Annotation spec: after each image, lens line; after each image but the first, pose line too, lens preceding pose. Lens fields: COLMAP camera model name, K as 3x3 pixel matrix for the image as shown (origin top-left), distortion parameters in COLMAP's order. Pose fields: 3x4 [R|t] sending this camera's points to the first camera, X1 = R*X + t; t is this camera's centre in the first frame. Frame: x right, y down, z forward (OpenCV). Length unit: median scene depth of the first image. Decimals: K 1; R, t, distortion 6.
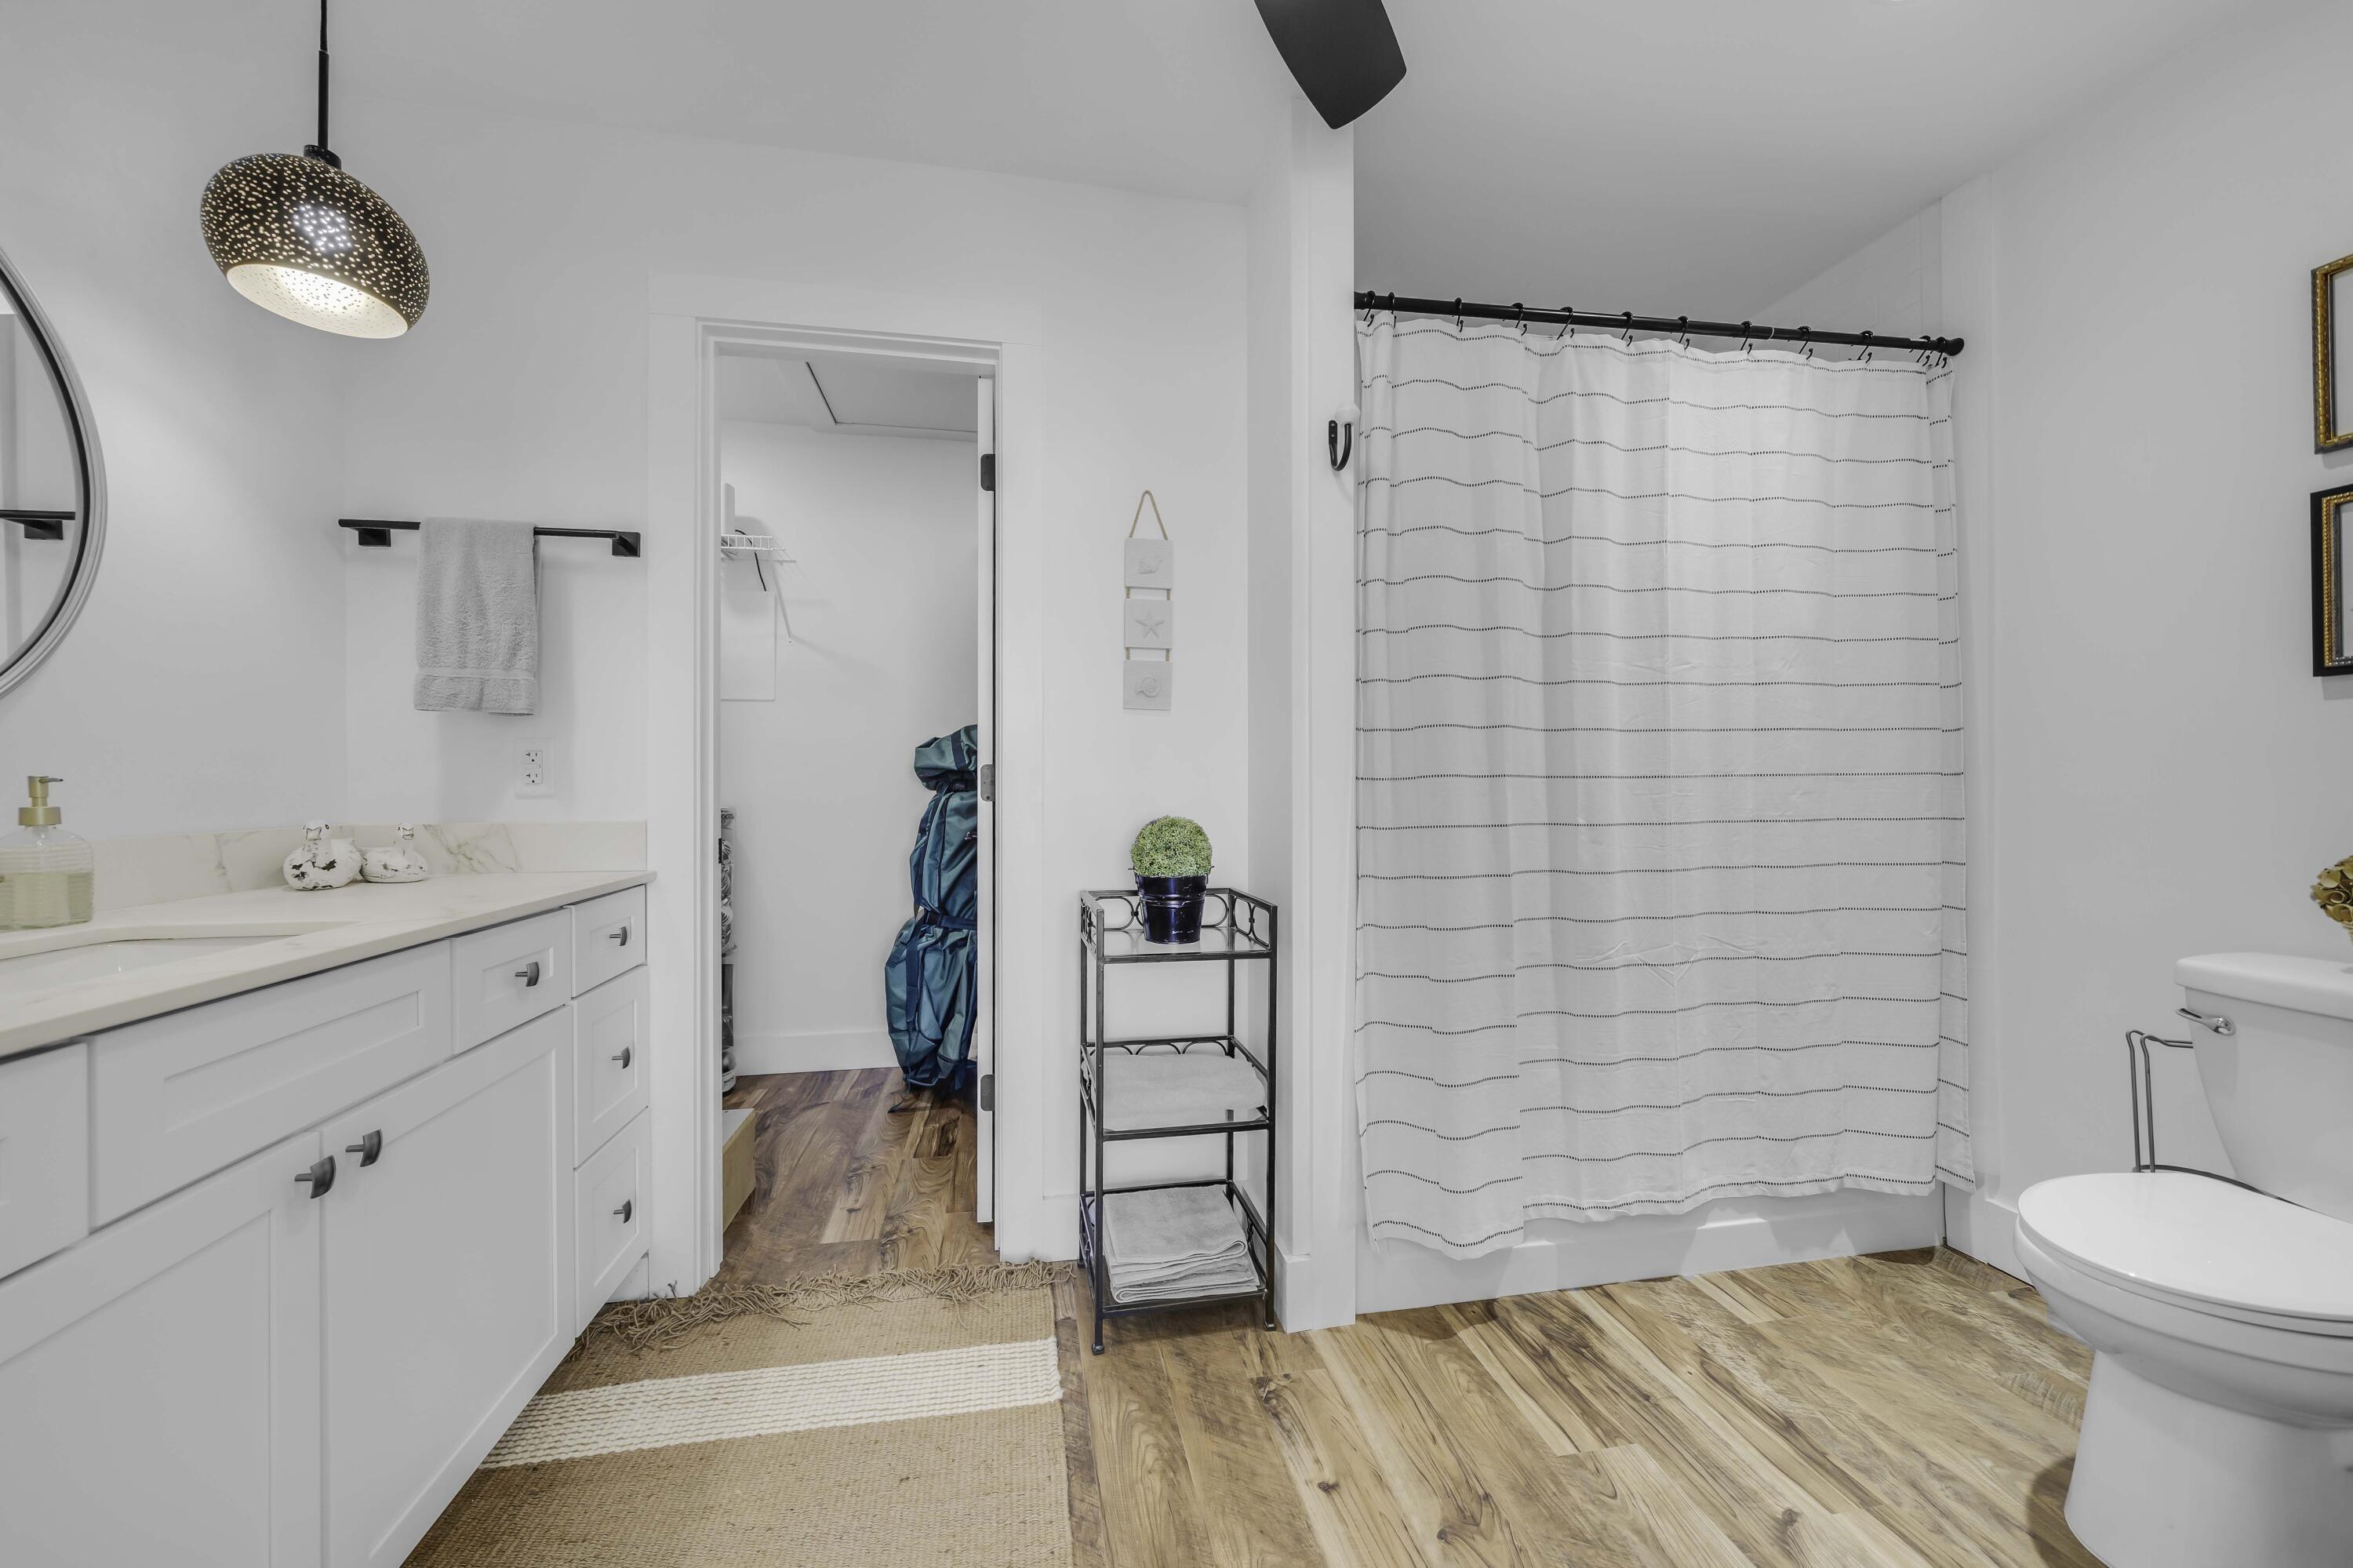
lens RADIAL K [[827.7, 0, 1160.8], [0, 827.7, 780.8], [0, 0, 1]] dist [-0.001379, -0.000319]
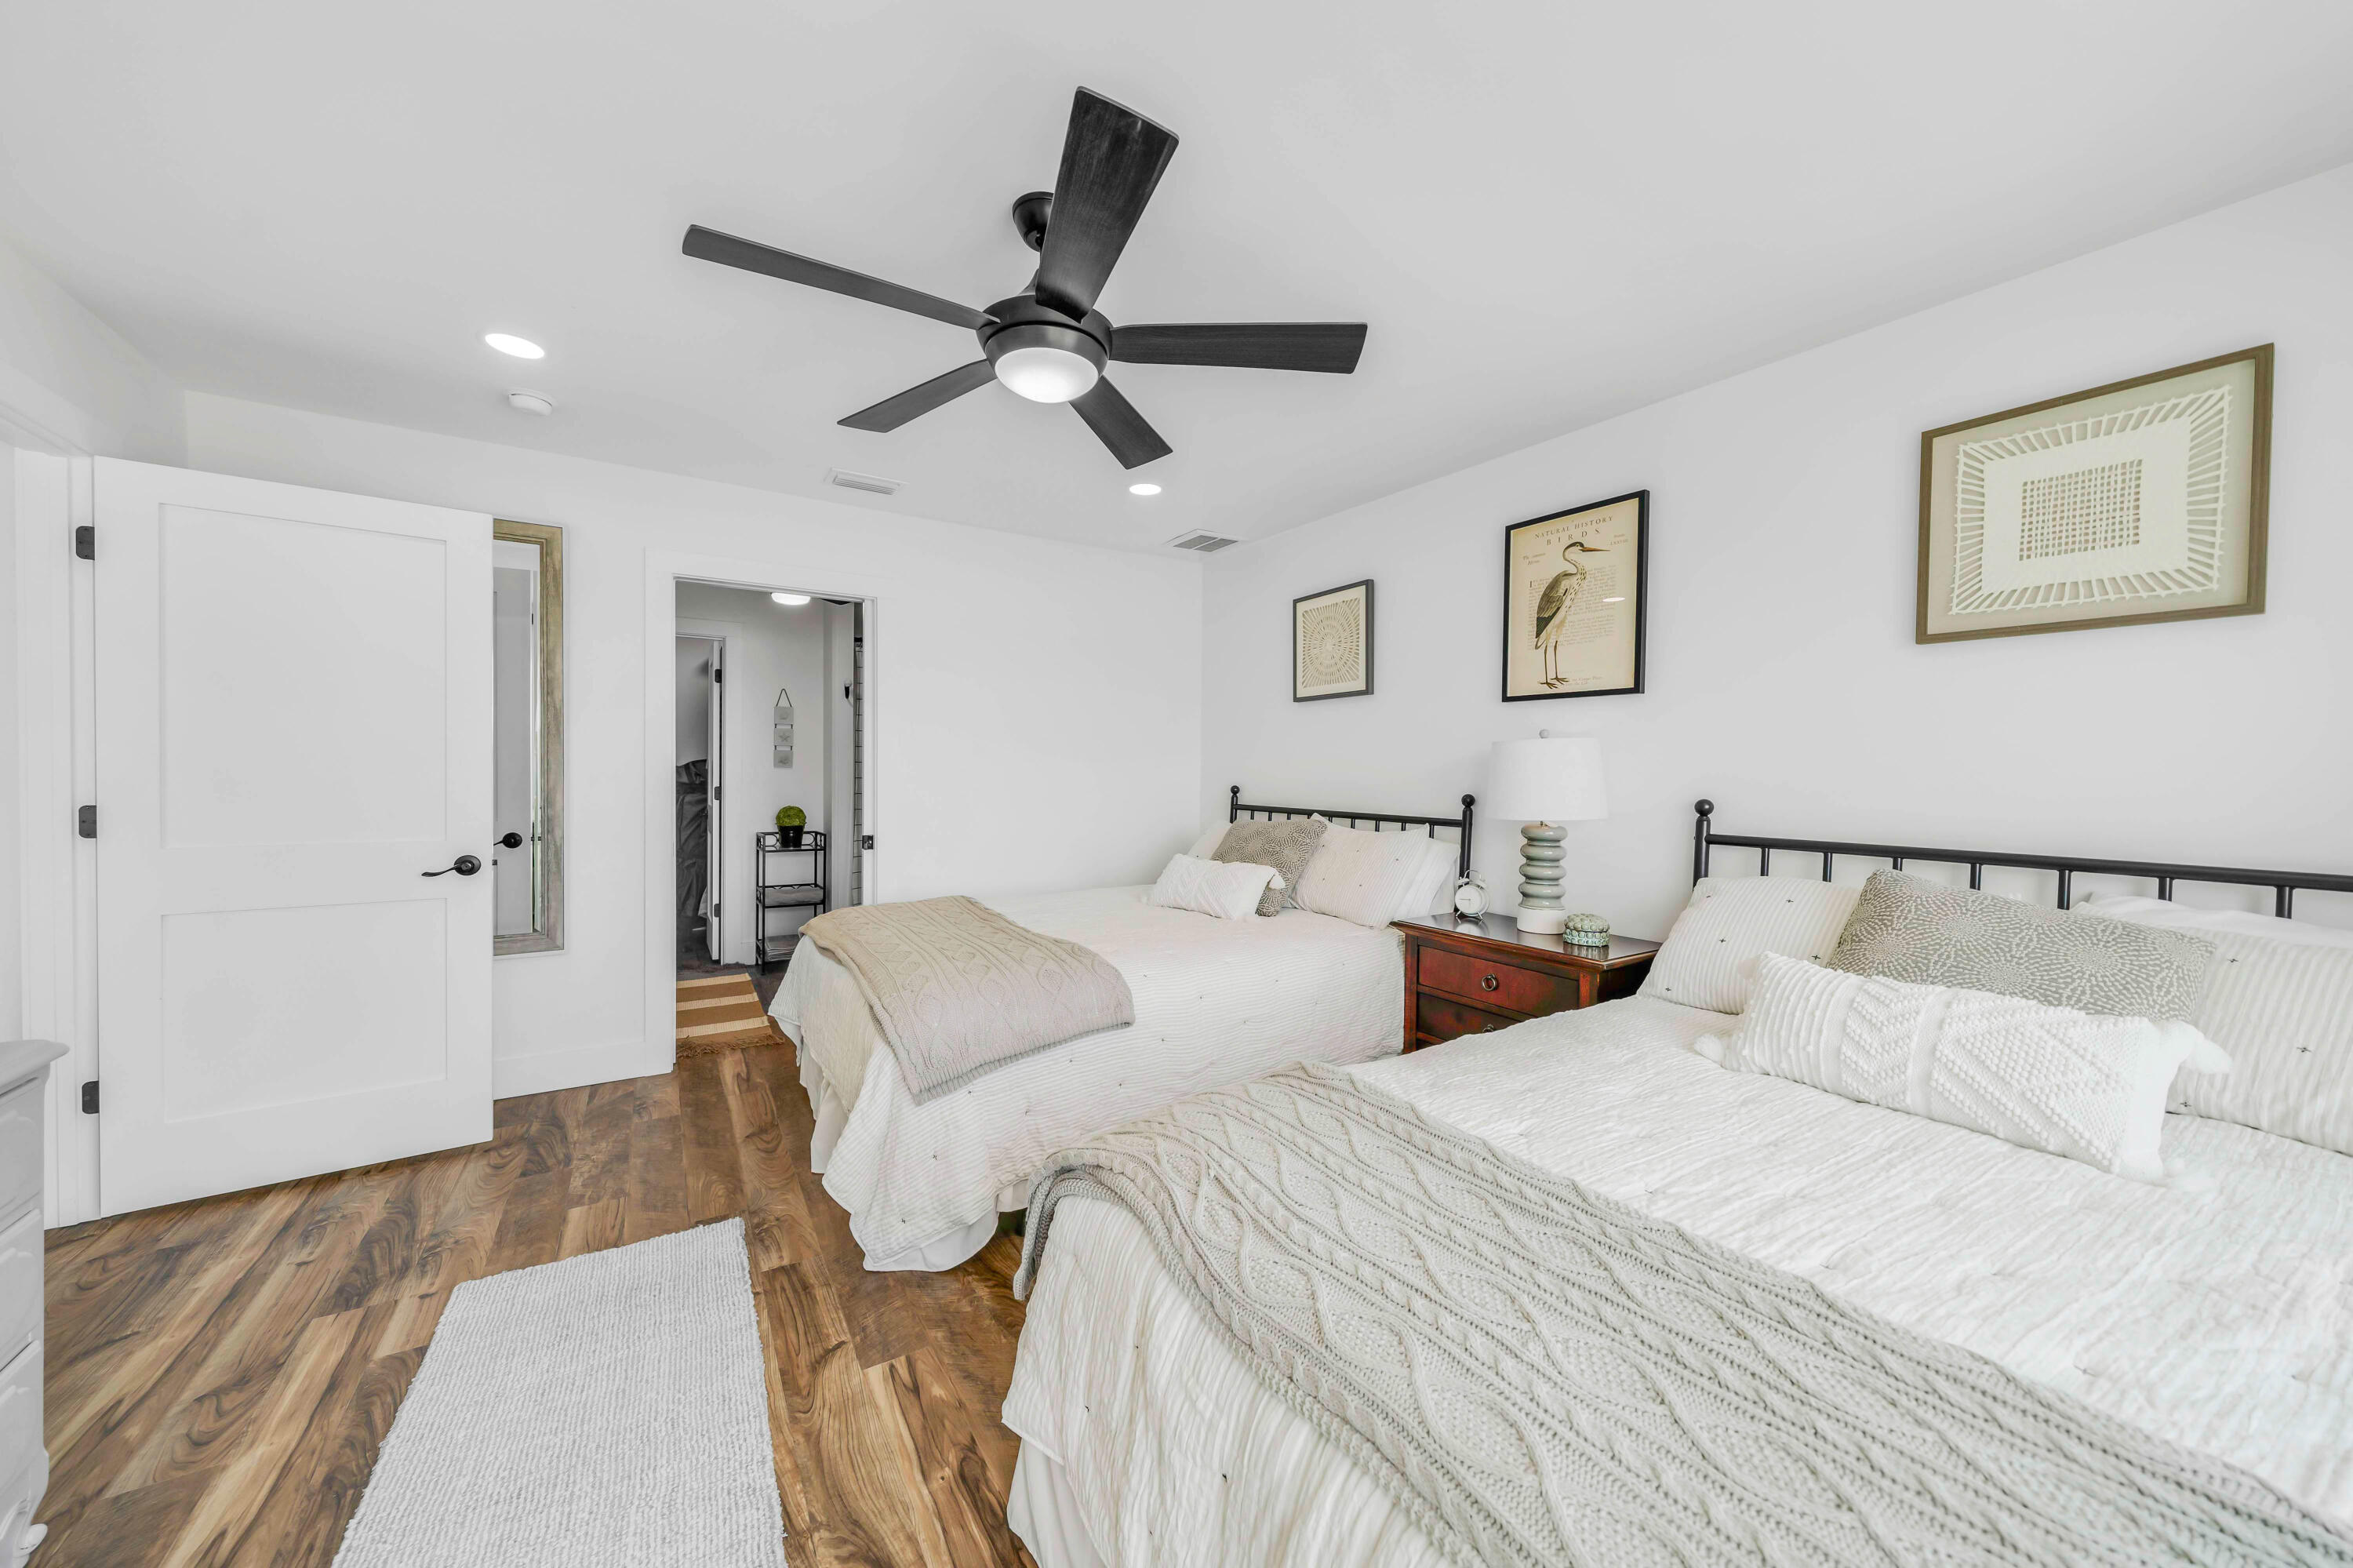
lens RADIAL K [[827.7, 0, 1160.8], [0, 827.7, 780.8], [0, 0, 1]] dist [-0.001379, -0.000319]
pose [[0.929773, 0.005173, 0.368096, 0.146375], [-0.006329, 0.999978, 0.001933, -0.058974], [-0.368078, -0.004127, 0.929786, -2.143547]]
